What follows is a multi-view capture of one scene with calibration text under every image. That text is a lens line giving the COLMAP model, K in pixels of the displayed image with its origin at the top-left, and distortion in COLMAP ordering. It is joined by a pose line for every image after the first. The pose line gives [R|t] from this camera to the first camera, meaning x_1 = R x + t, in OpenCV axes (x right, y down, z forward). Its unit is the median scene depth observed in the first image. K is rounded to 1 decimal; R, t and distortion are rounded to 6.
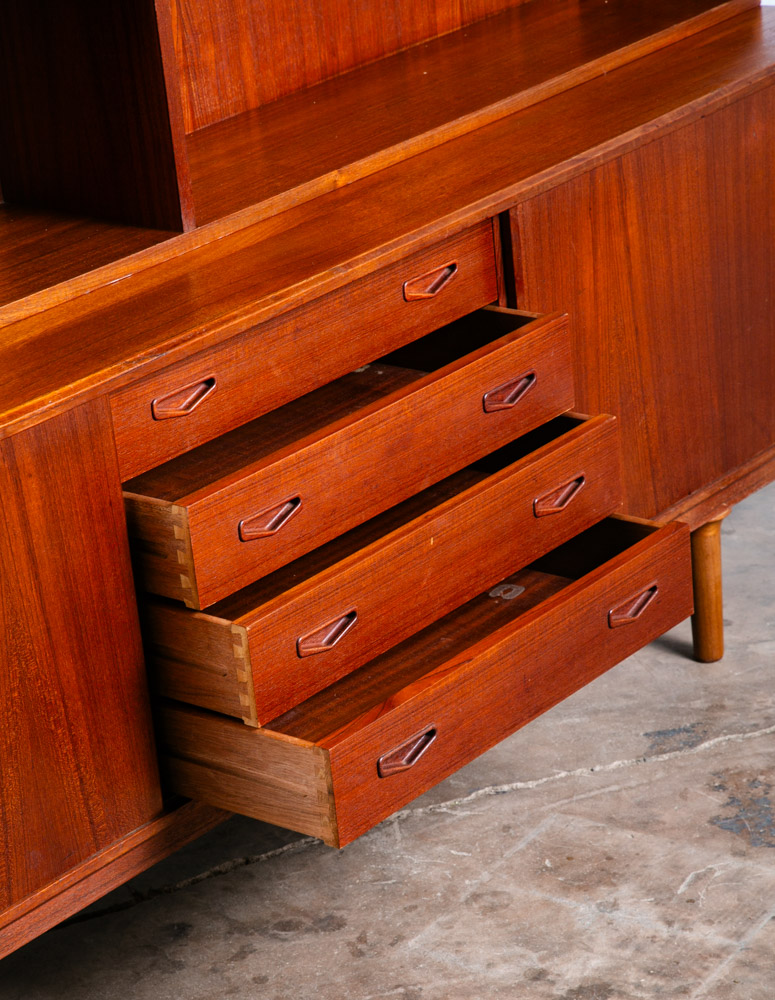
lens RADIAL K [[2997.4, 0, 386.4], [0, 2997.4, 588.0], [0, 0, 1]] dist [0.587238, 0.000000]
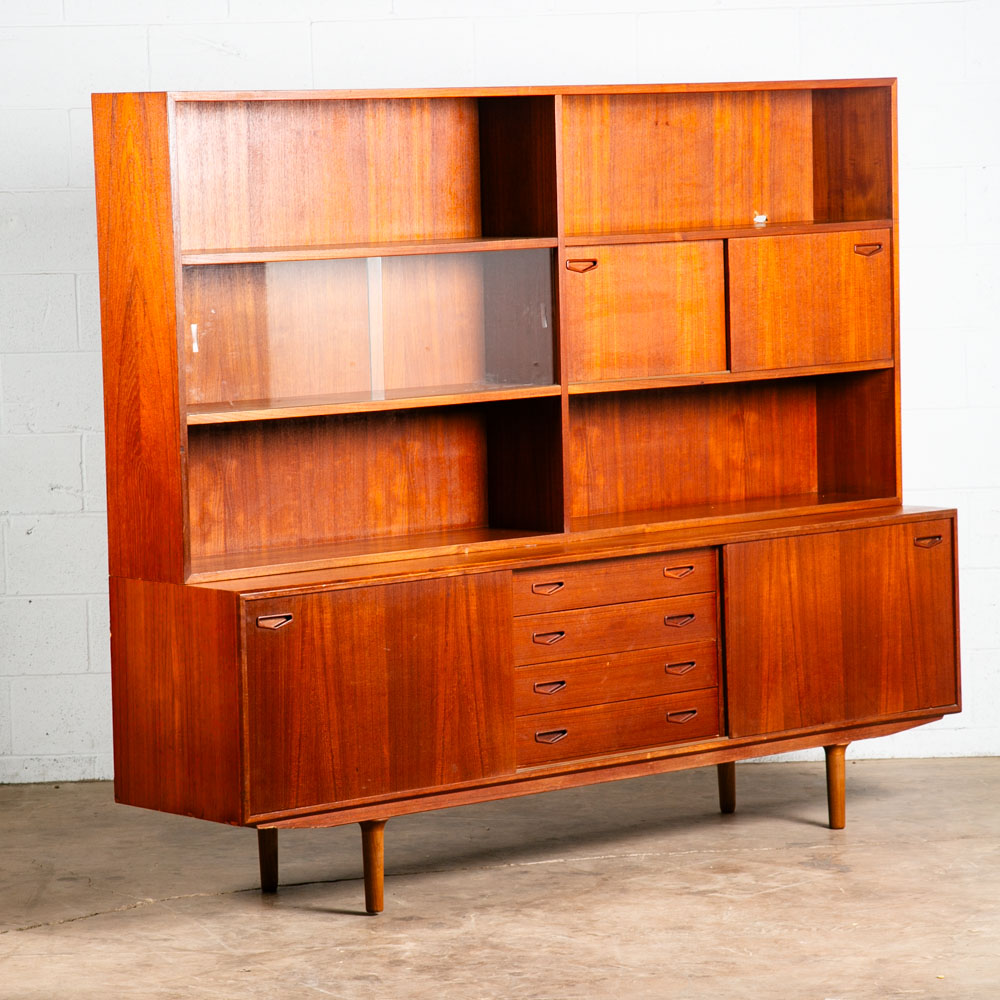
lens RADIAL K [[4121.4, 0, 493.4], [0, 4121.4, 528.0], [0, 0, 1]] dist [0.489541, 0.000000]
pose [[0.980308, 0.085367, -0.178067, 0.373206], [-0.133972, 0.949978, -0.282124, 0.656532], [0.145075, 0.300425, 0.942708, -1.635710]]
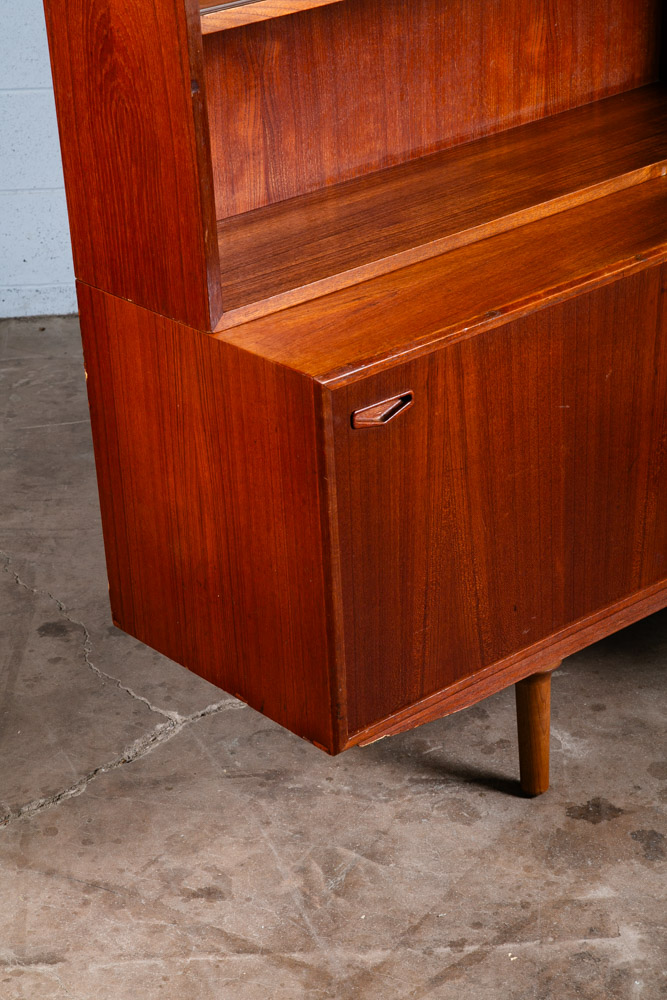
lens RADIAL K [[2110.4, 0, 328.6], [0, 2110.4, 514.3], [0, 0, 1]] dist [0.342201, 0.000000]
pose [[0.983704, 0.113666, -0.139306, -0.109922], [-0.104886, 0.992098, 0.068846, 0.014802], [0.146031, -0.053113, 0.987853, 0.013439]]
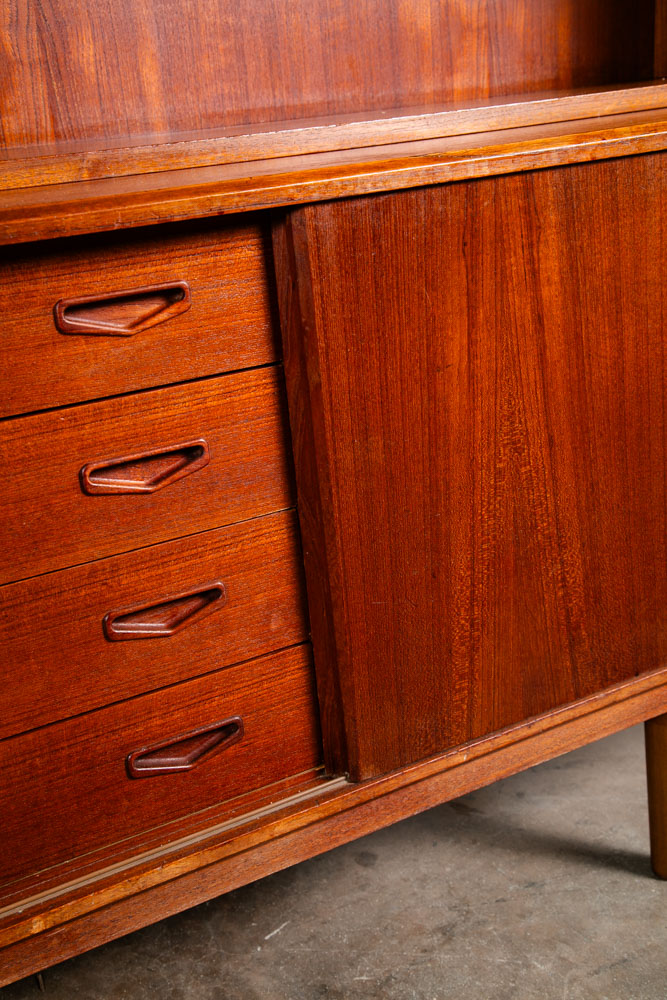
lens RADIAL K [[1218.2, 0, 332.5], [0, 1218.2, 508.2], [0, 0, 1]] dist [0.083709, 0.000000]
pose [[0.931660, 0.129810, -0.339351, 0.134829], [-0.142657, 0.989686, -0.013073, -0.060168], [0.334154, 0.060590, 0.940569, 0.732863]]
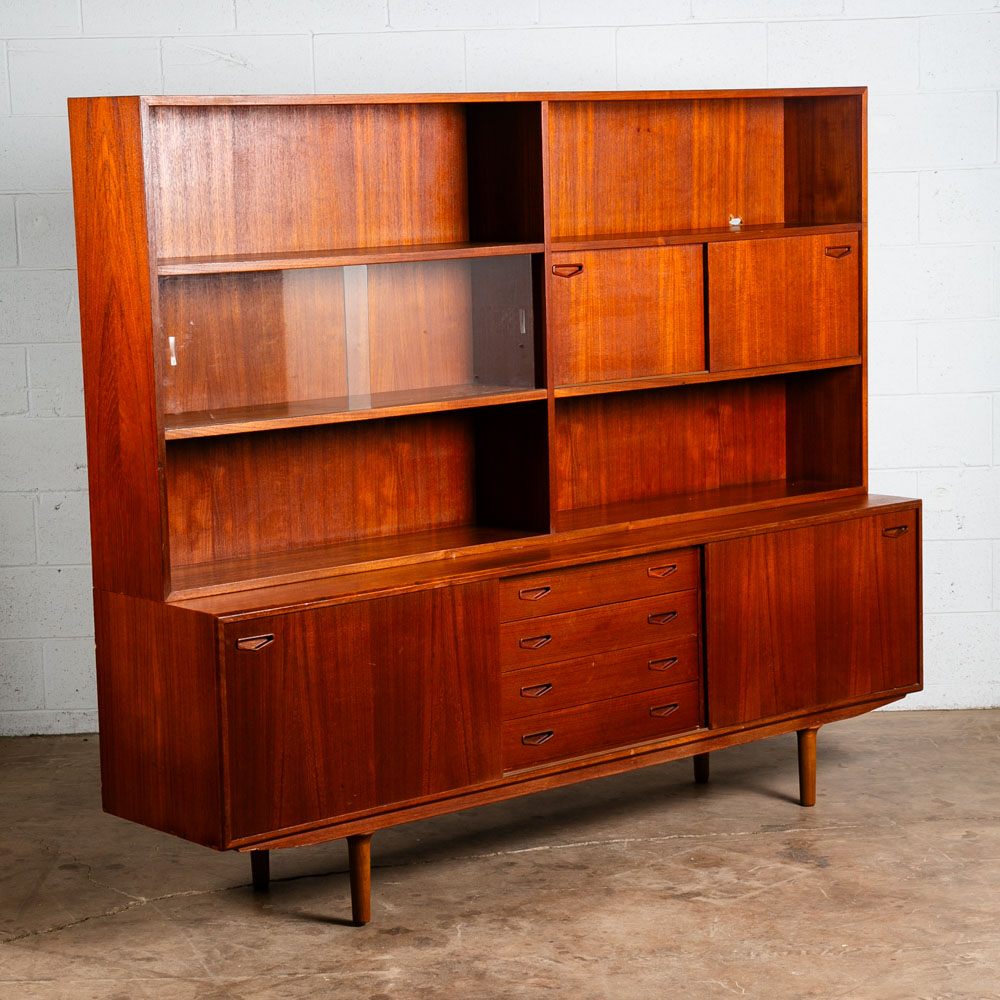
lens RADIAL K [[2650.9, 0, 515.0], [0, 2650.9, 561.2], [0, 0, 1]] dist [0.151261, 0.000000]
pose [[0.981694, 0.096277, -0.164340, 0.208619], [-0.132049, 0.965840, -0.222971, 0.308597], [0.137259, 0.240591, 0.960873, -0.787260]]
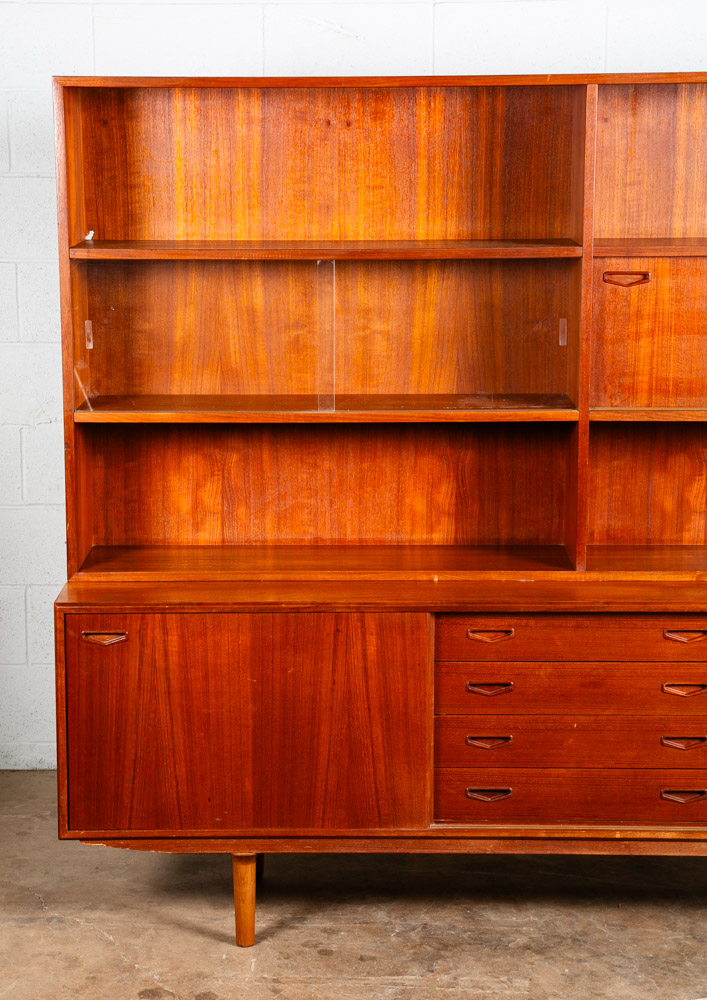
lens RADIAL K [[2065.3, 0, 328.8], [0, 2065.3, 485.6], [0, 0, 1]] dist [0.269678, 0.000000]
pose [[0.622269, 0.225479, -0.749627, 0.765023], [-0.358284, 0.933464, -0.016639, -0.081223], [0.695998, 0.278933, 0.661652, -0.023870]]
